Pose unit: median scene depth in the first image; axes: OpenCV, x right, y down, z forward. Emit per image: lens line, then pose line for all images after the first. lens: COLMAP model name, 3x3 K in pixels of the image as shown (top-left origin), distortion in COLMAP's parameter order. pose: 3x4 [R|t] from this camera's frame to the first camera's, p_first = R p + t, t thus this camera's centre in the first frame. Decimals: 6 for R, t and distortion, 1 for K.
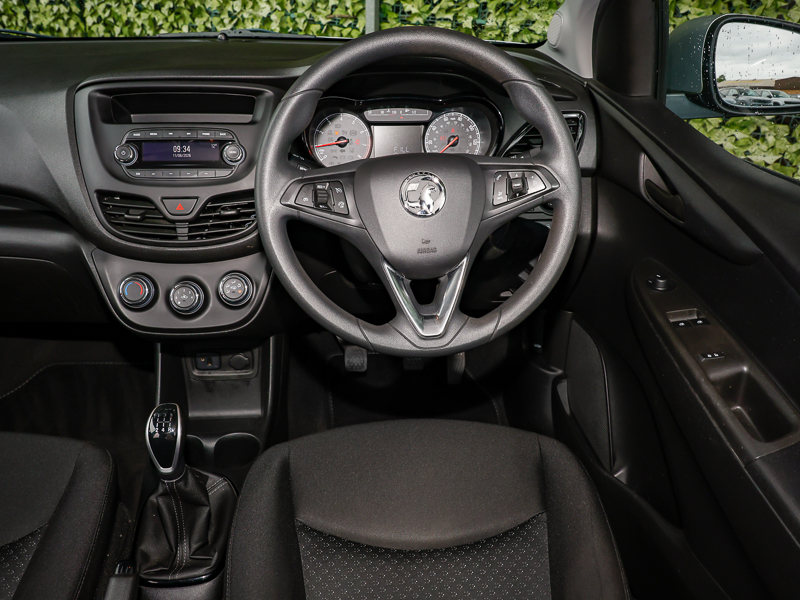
lens RADIAL K [[720.2, 0, 403.5], [0, 720.2, 297.1], [0, 0, 1]] dist [0.033781, -0.032724]
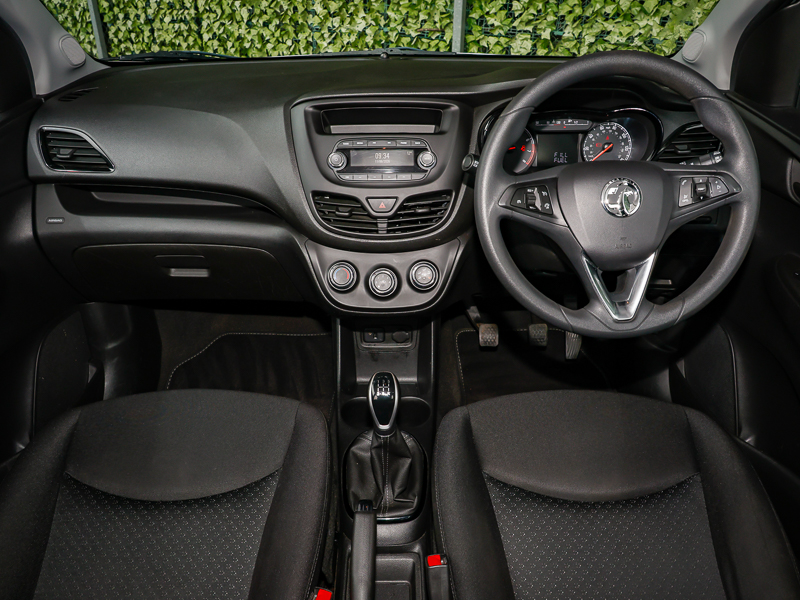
lens RADIAL K [[639.7, 0, 397.5], [0, 639.7, 297.0], [0, 0, 1]] dist [0.004934, 0.008268]
pose [[0.997106, 0.016124, -0.074290, -0.201338], [-0.013825, 0.999413, 0.031355, -0.008555], [0.074752, -0.030237, 0.996744, -0.041914]]
